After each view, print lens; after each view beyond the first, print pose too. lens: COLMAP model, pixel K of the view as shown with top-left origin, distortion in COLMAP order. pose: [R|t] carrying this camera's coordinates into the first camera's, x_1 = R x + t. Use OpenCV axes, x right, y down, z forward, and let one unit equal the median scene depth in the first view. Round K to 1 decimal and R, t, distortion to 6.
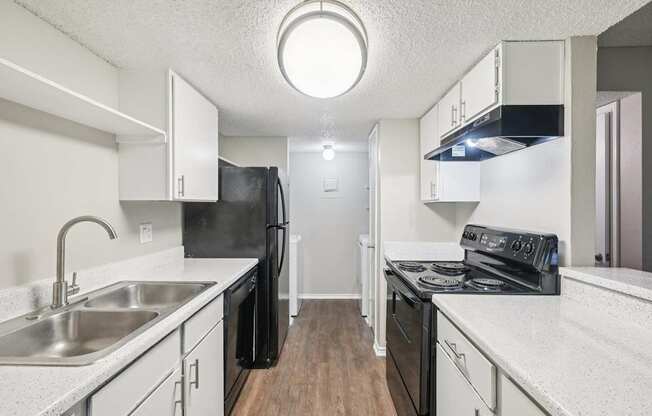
lens RADIAL K [[280.4, 0, 329.8], [0, 280.4, 208.1], [0, 0, 1]] dist [0.000002, 0.000985]
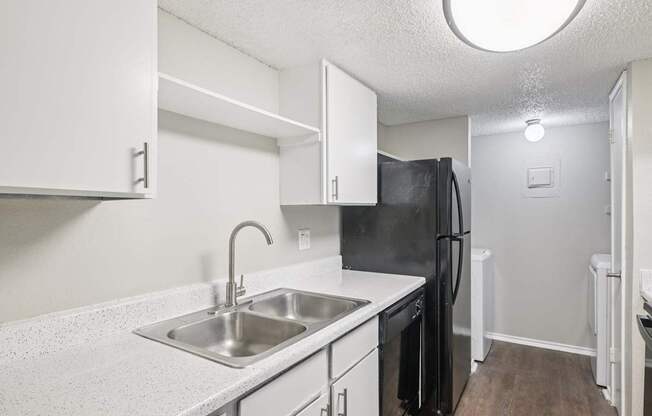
lens RADIAL K [[351.7, 0, 326.2], [0, 351.7, 213.3], [0, 0, 1]] dist [0.001377, -0.000359]
pose [[0.850985, -0.002379, -0.525185, 0.027378], [0.003370, 0.999994, 0.000931, 0.000207], [0.525180, -0.002562, 0.850988, 0.033344]]
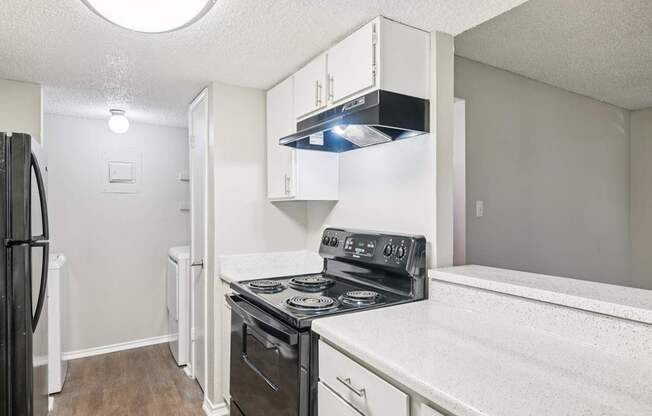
lens RADIAL K [[366.8, 0, 328.5], [0, 366.8, 209.4], [0, 0, 1]] dist [0.002171, -0.000397]
pose [[0.847181, -0.003771, 0.531291, -0.091134], [0.002376, 0.999992, 0.003310, 0.000497], [-0.531299, -0.001542, 0.847183, 0.087936]]
